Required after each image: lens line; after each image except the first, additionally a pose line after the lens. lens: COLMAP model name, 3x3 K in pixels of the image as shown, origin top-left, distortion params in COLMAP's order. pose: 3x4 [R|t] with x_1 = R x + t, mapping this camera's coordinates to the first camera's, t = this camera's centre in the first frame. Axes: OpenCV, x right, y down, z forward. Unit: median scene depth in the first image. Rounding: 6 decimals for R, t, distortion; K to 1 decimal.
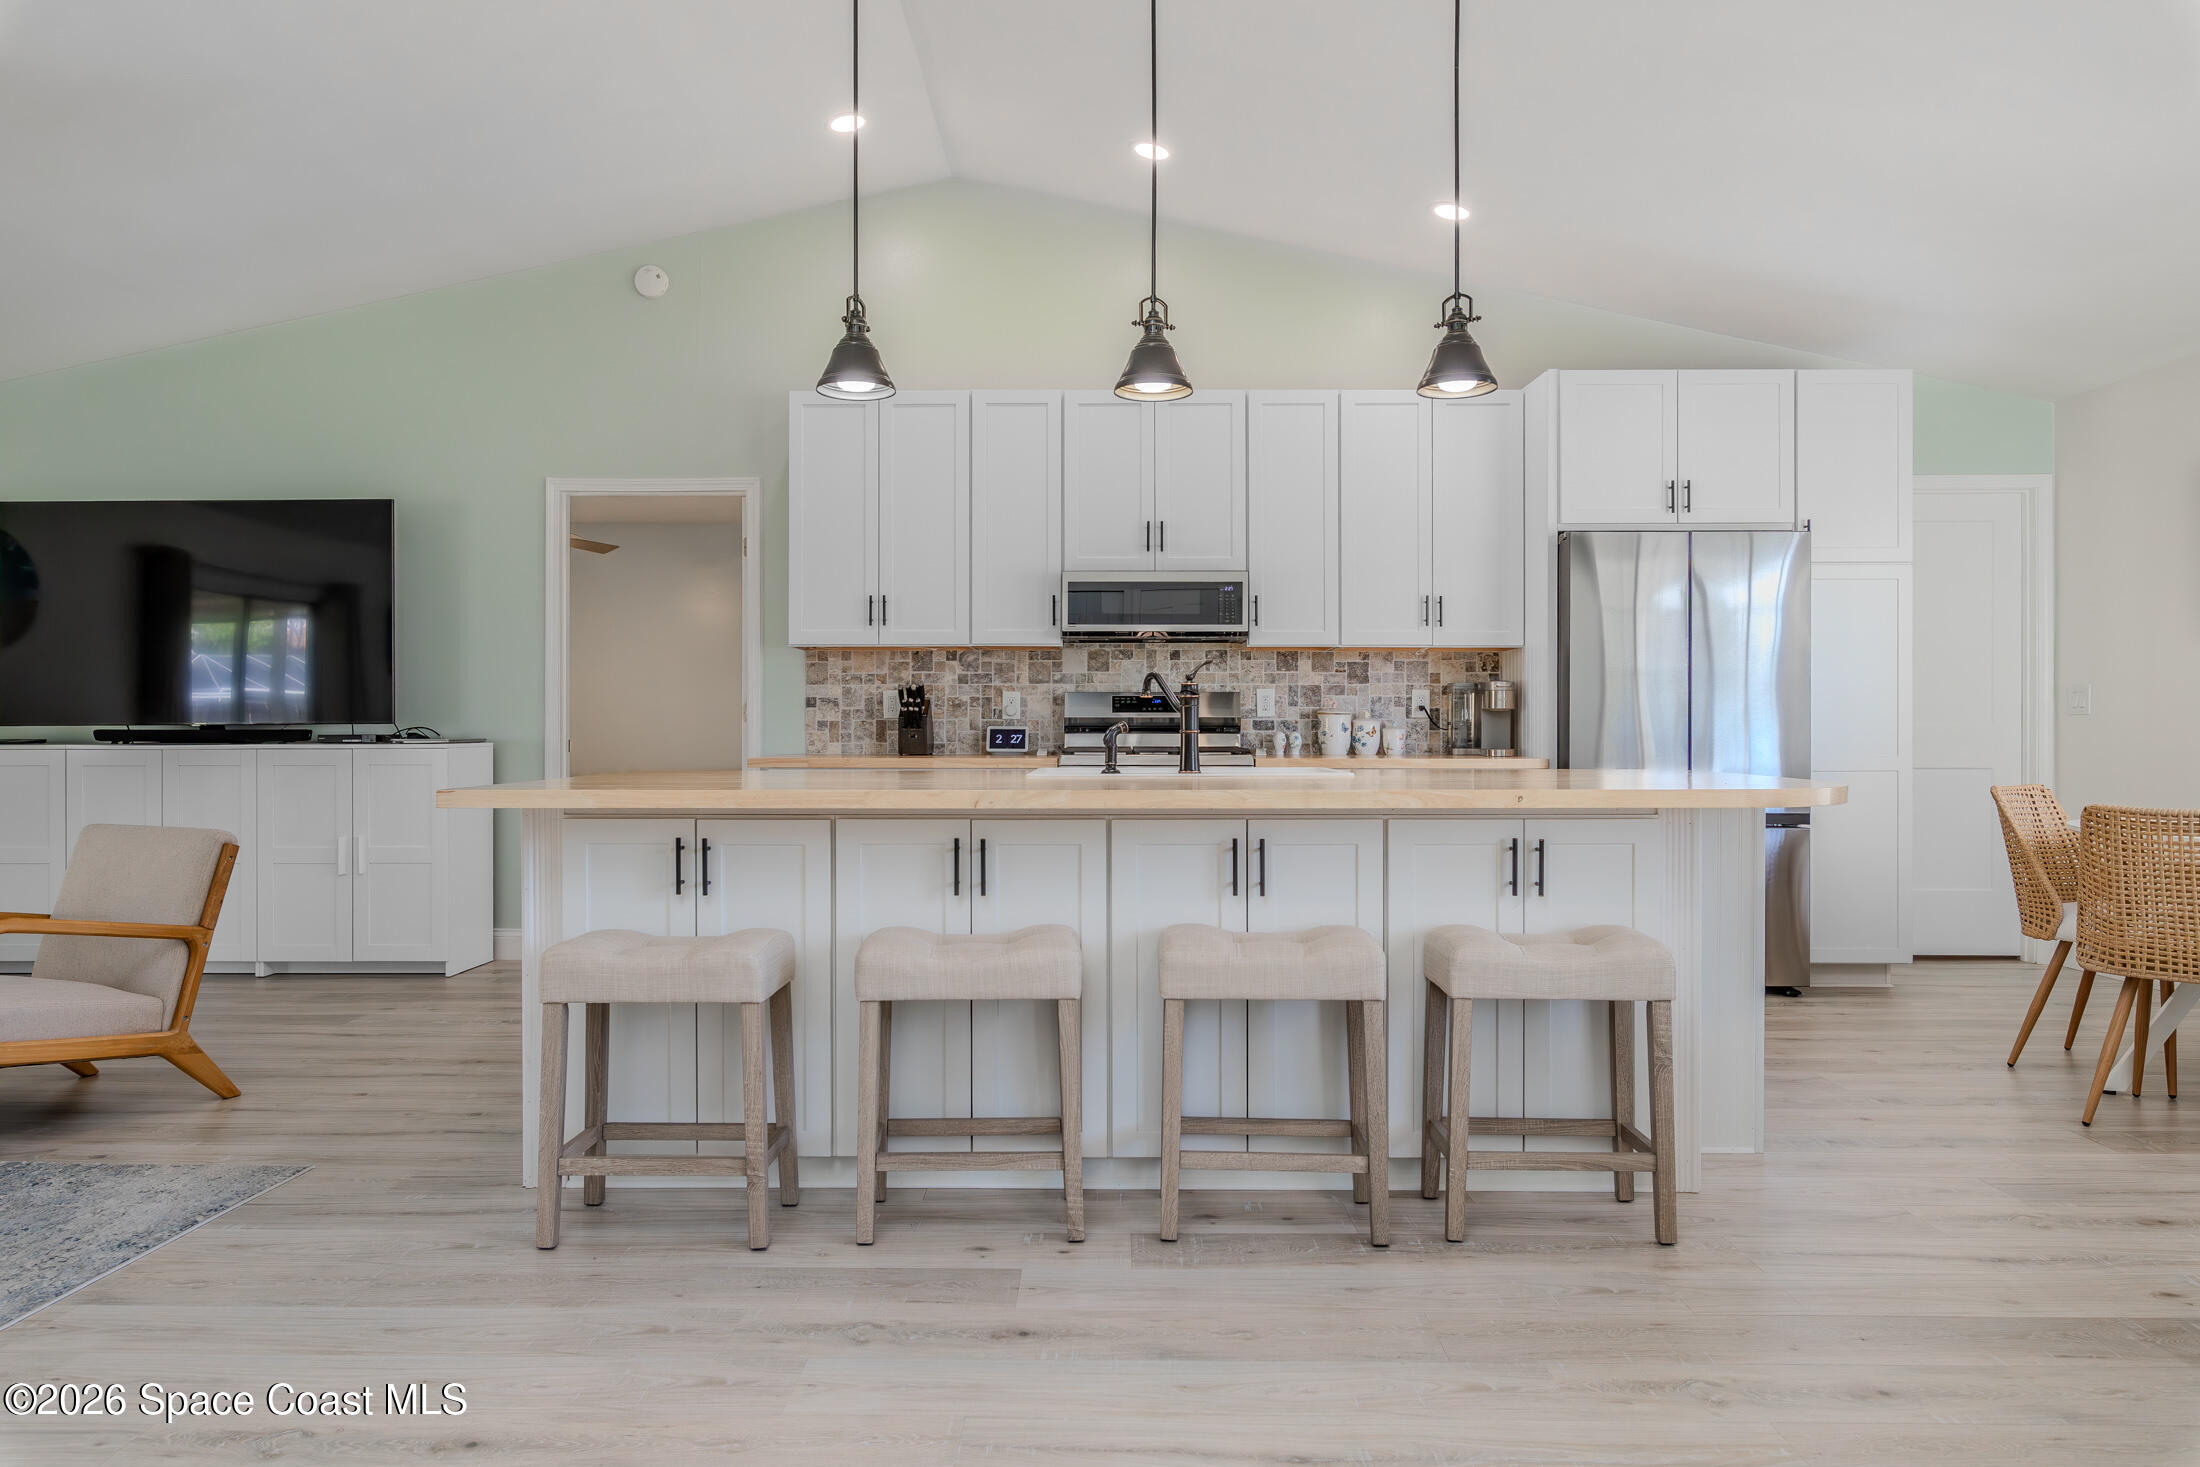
lens RADIAL K [[1424.3, 0, 1077.2], [0, 1424.3, 695.3], [0, 0, 1]] dist [0.022969, -0.001137]
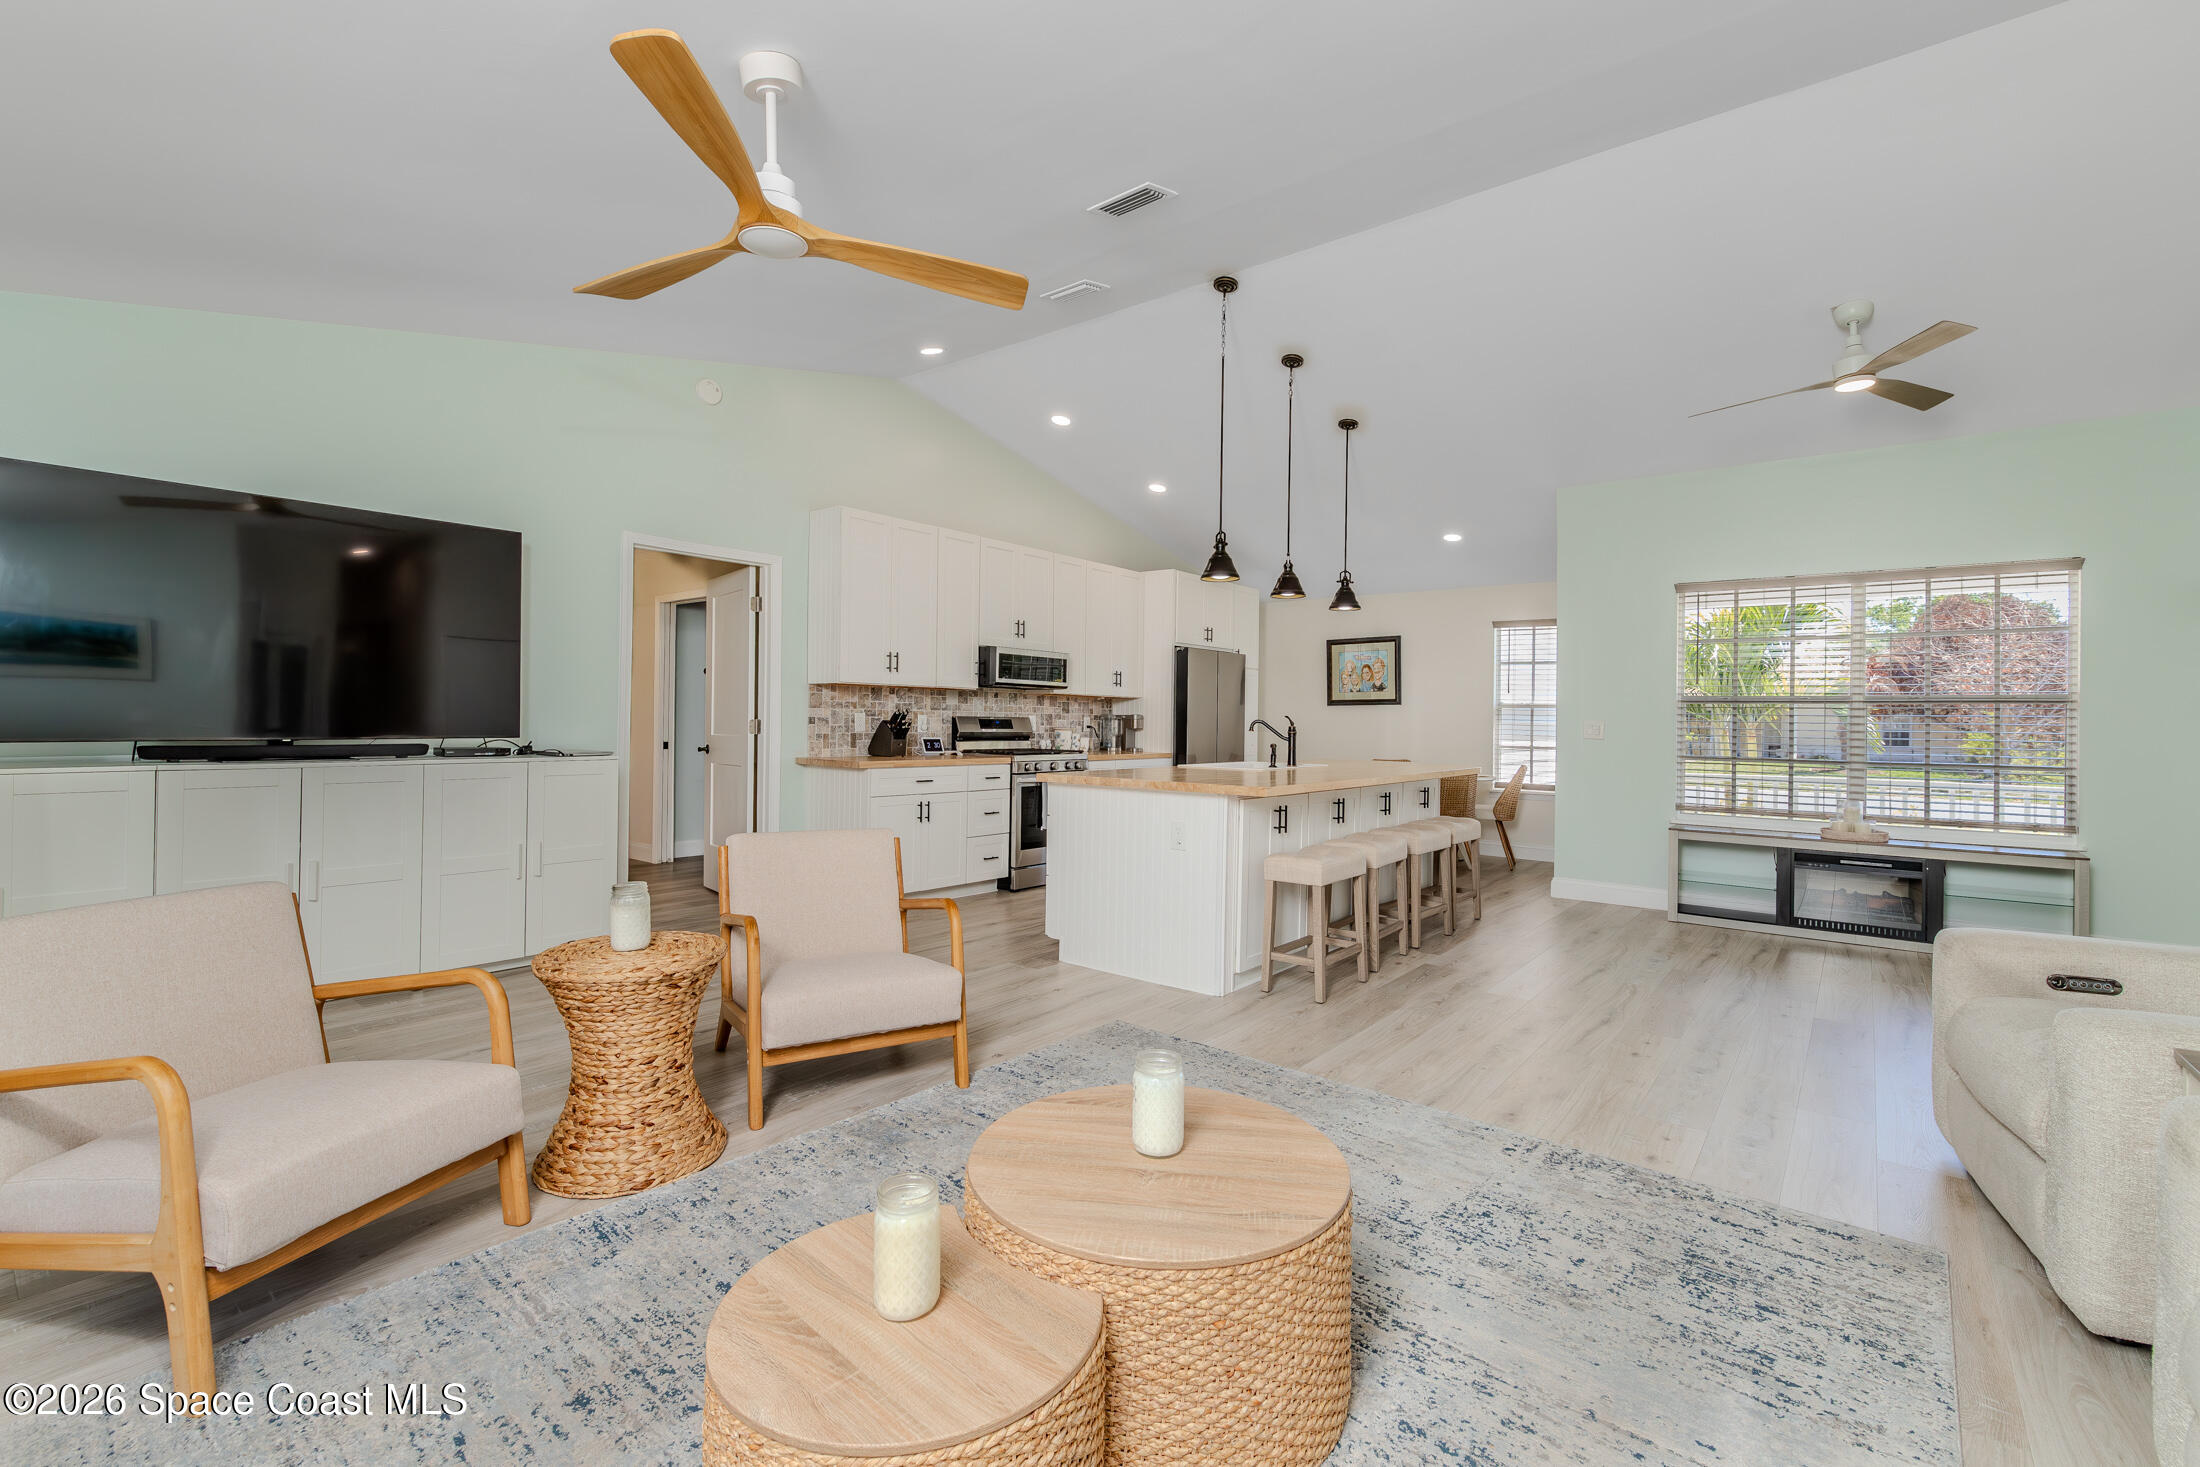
lens RADIAL K [[978.2, 0, 1103.4], [0, 978.2, 716.9], [0, 0, 1]] dist [0.004089, -0.002304]
pose [[0.584786, 0.011016, 0.811112, -0.817075], [-0.030539, 0.999498, 0.008442, -0.015858], [-0.810612, -0.029707, 0.584829, 0.207287]]
